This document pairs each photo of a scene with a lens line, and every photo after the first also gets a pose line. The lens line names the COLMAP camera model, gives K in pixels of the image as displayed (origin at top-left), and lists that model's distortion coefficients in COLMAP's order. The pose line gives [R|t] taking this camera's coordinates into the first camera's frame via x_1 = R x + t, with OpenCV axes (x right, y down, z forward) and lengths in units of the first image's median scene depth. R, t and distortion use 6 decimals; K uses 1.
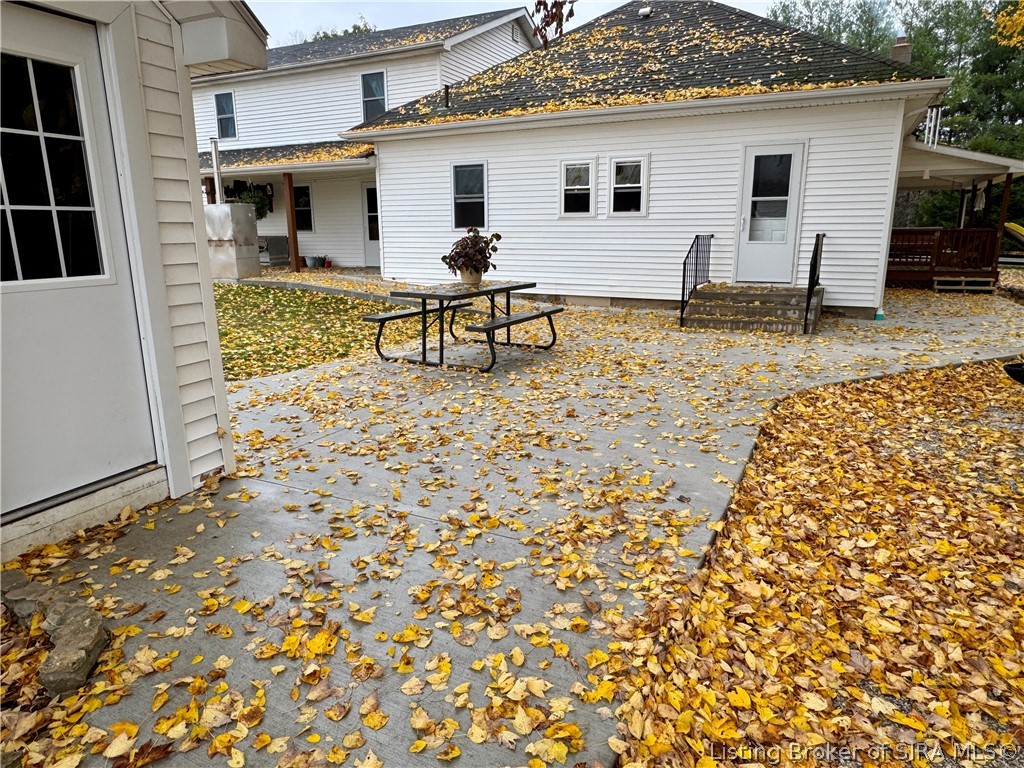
lens RADIAL K [[651.1, 0, 509.3], [0, 651.1, 387.4], [0, 0, 1]] dist [-0.004087, -0.001392]
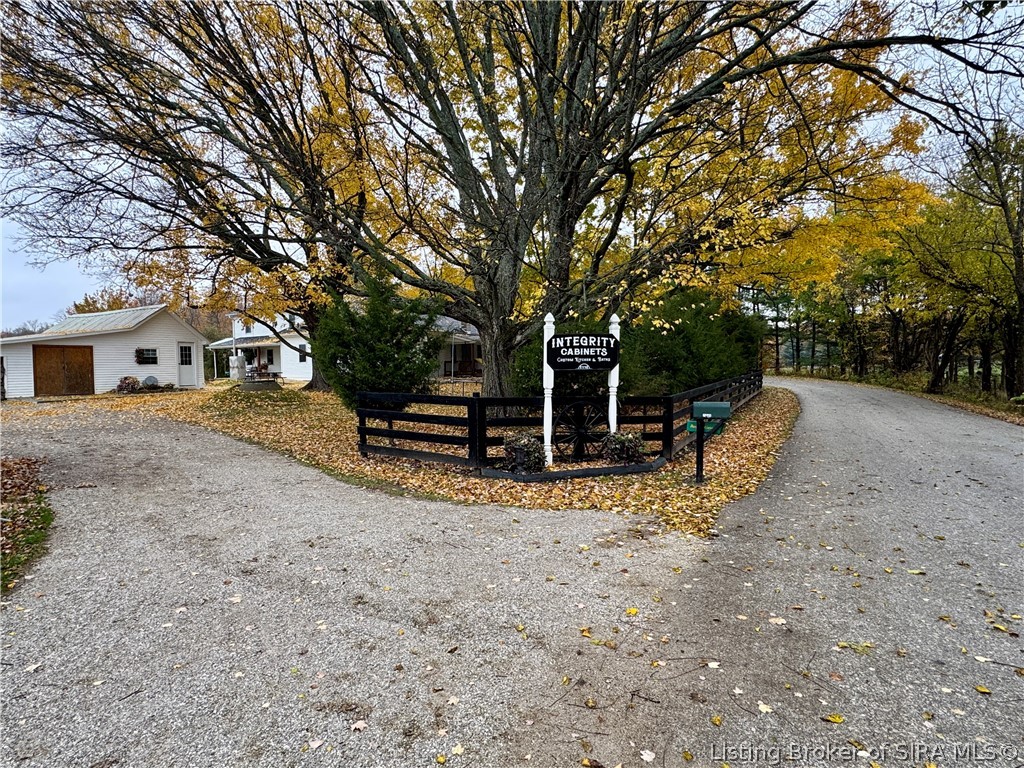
lens RADIAL K [[565.5, 0, 510.4], [0, 565.5, 383.0], [0, 0, 1]] dist [-0.007212, -0.001676]
pose [[0.997413, -0.014699, -0.070362, 1.375015], [-0.000458, 0.977550, -0.210705, 0.541737], [0.071880, 0.210192, 0.975014, -1.989831]]
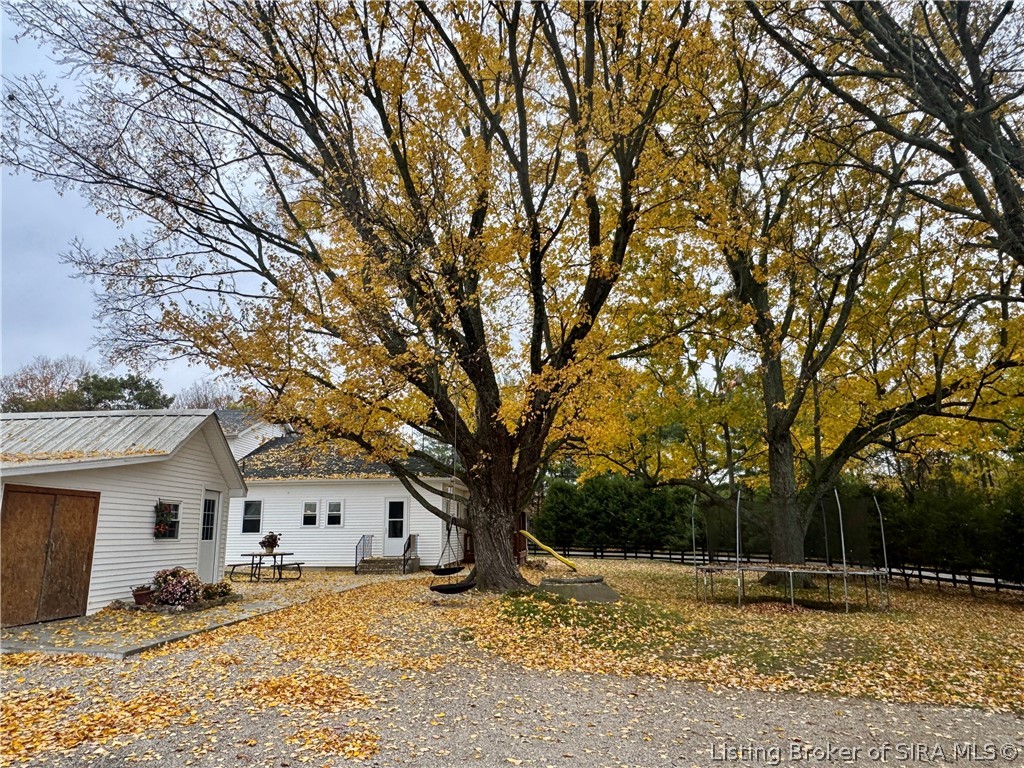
lens RADIAL K [[686.1, 0, 510.8], [0, 686.1, 388.2], [0, 0, 1]] dist [0.004994, 0.002727]
pose [[0.925651, 0.080257, 0.369770, -0.149846], [0.089361, 0.903234, -0.419741, 0.319997], [-0.367676, 0.421576, 0.828908, -1.260357]]
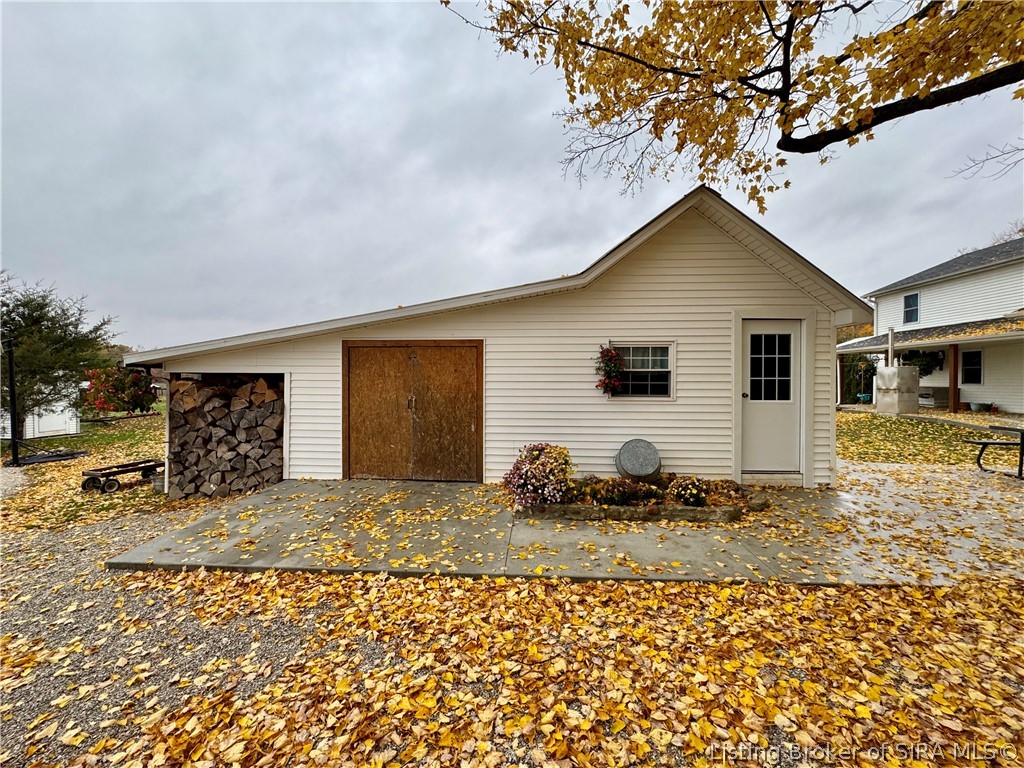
lens RADIAL K [[414.0, 0, 510.9], [0, 414.0, 382.5], [0, 0, 1]] dist [-0.001400, 0.000000]
pose [[0.371868, 0.011997, -0.928208, 0.169999], [-0.223712, 0.971604, -0.077068, 0.046361], [0.900926, 0.236310, 0.363993, -0.221347]]
